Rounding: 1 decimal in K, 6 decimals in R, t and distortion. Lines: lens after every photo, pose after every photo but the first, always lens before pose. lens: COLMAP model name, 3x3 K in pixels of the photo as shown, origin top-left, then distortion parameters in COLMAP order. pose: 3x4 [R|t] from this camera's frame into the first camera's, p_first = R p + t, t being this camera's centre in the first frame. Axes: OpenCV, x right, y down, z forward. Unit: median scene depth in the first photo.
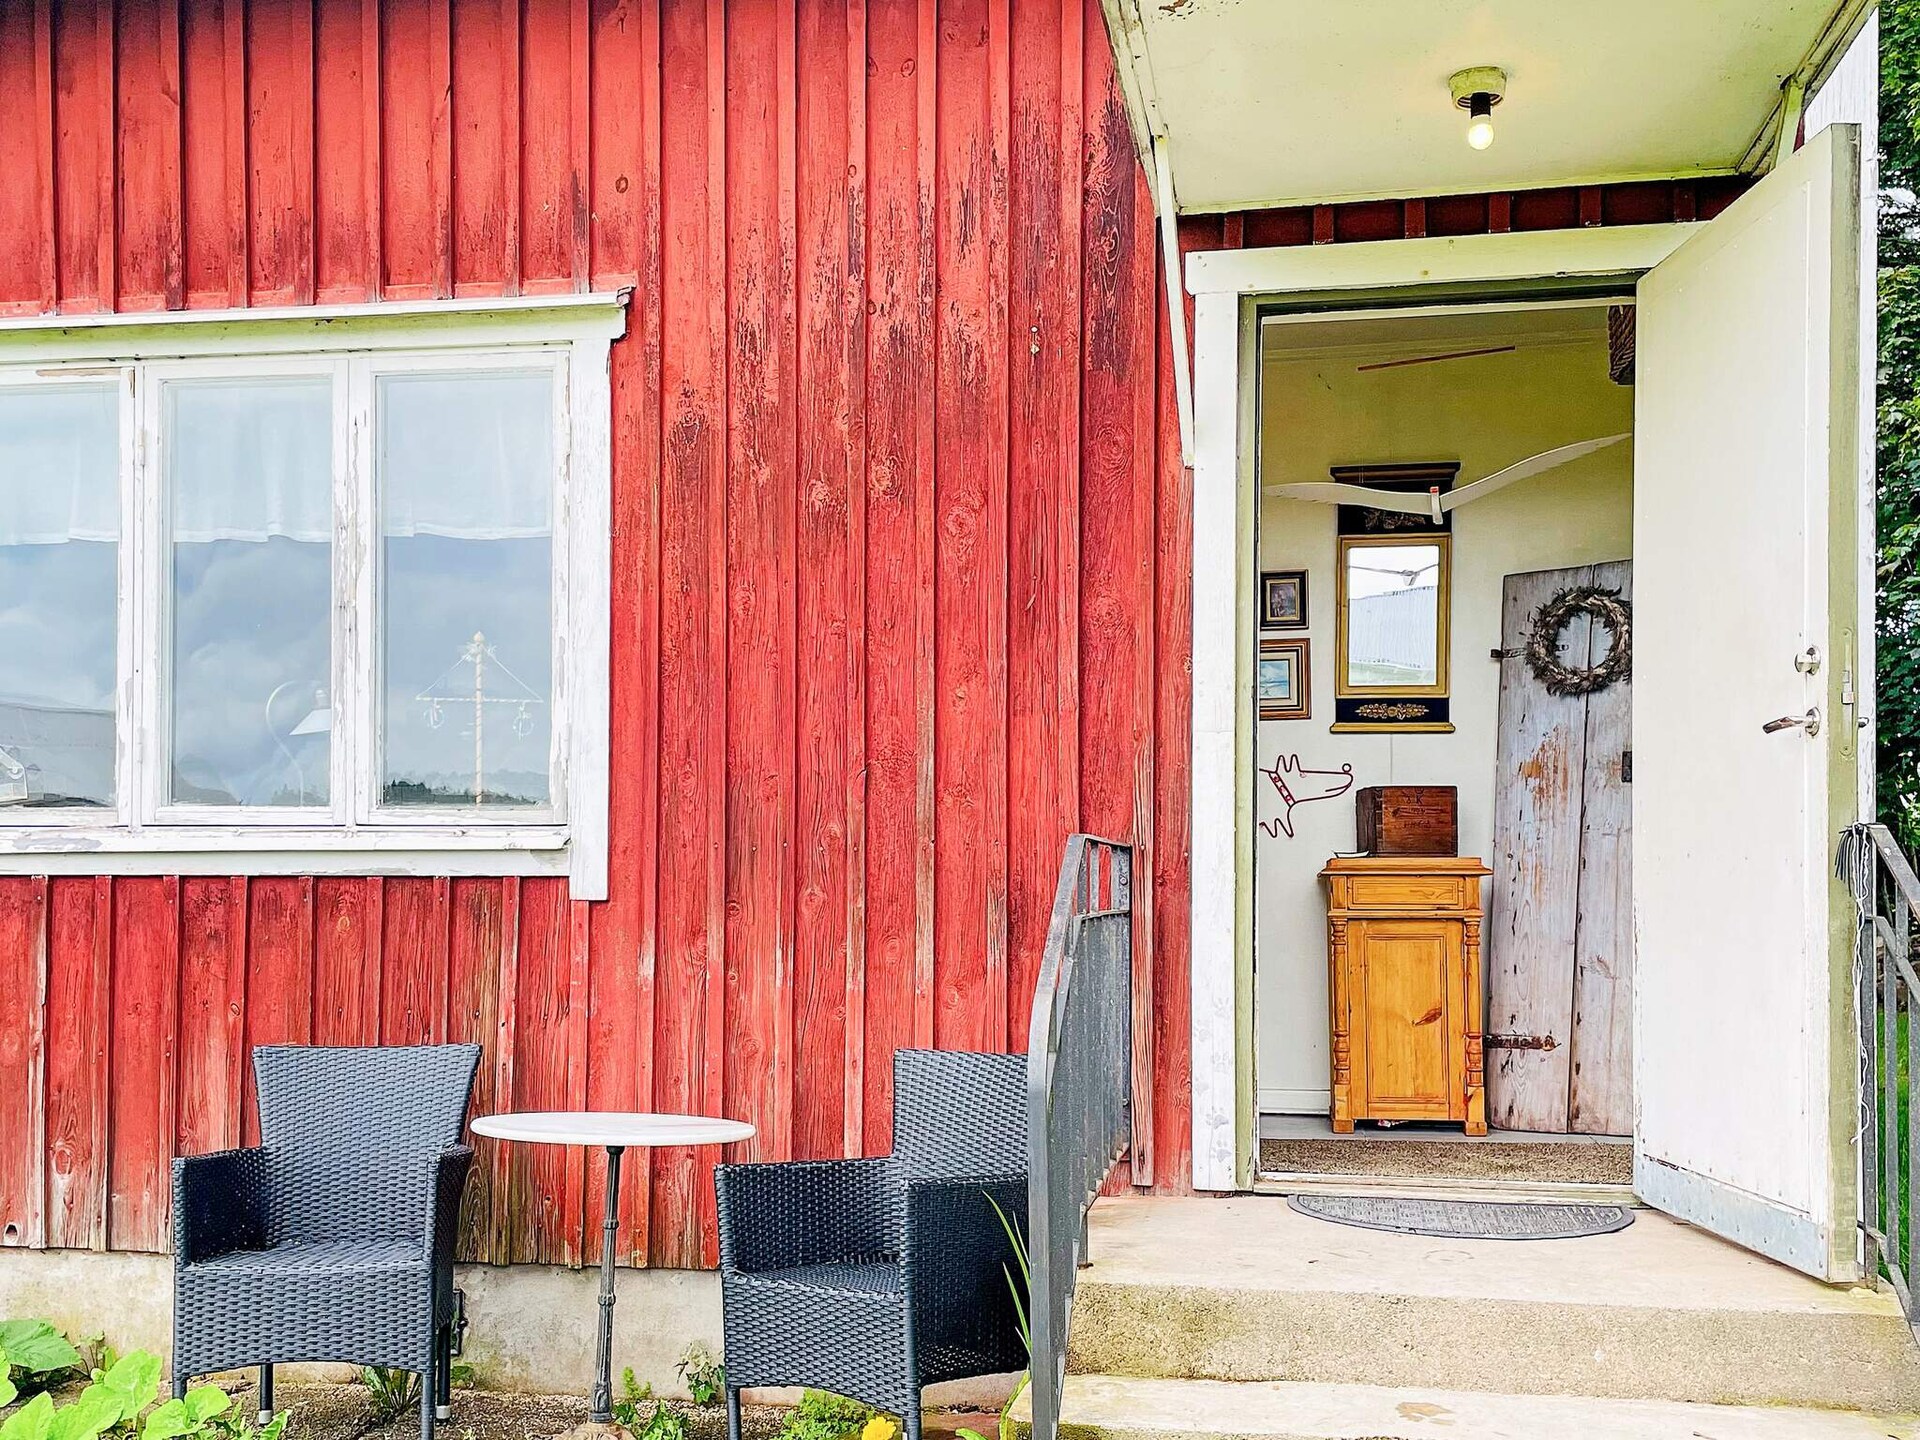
lens RADIAL K [[7401.5, 0, 960.0], [0, 7401.5, 720.4], [0, 0, 1]] dist [0.671123, 0.000000]
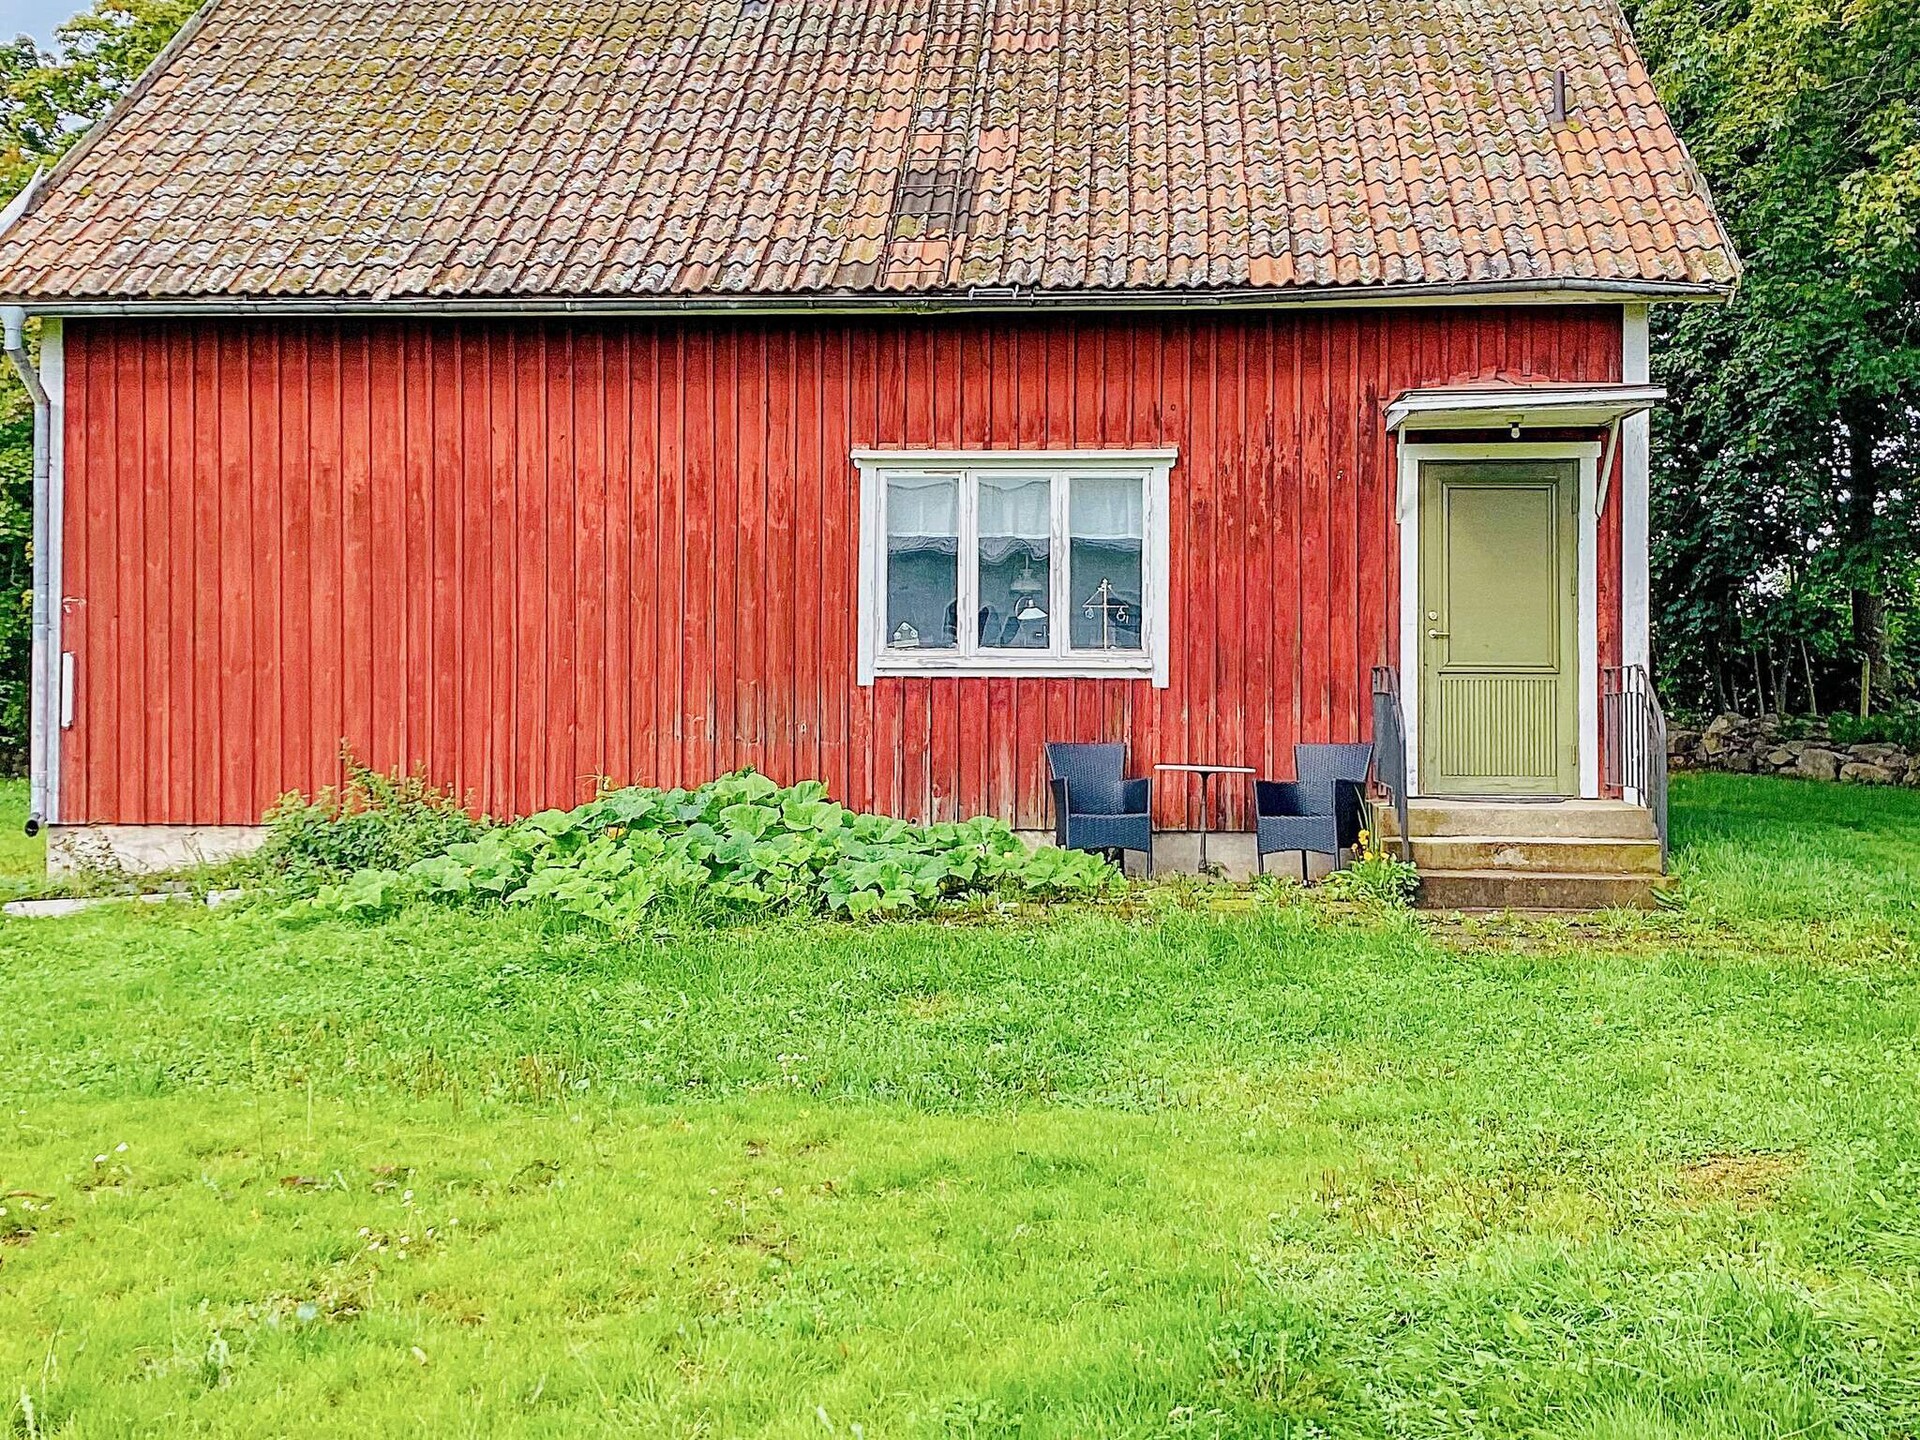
lens RADIAL K [[7401.5, 0, 960.6], [0, 7401.5, 720.1], [0, 0, 1]] dist [0.671123, 0.000000]
pose [[0.999764, -0.010054, -0.019272, -0.071132], [0.010888, 0.998985, 0.043700, -0.077656], [0.018813, -0.043899, 0.998859, -1.559759]]
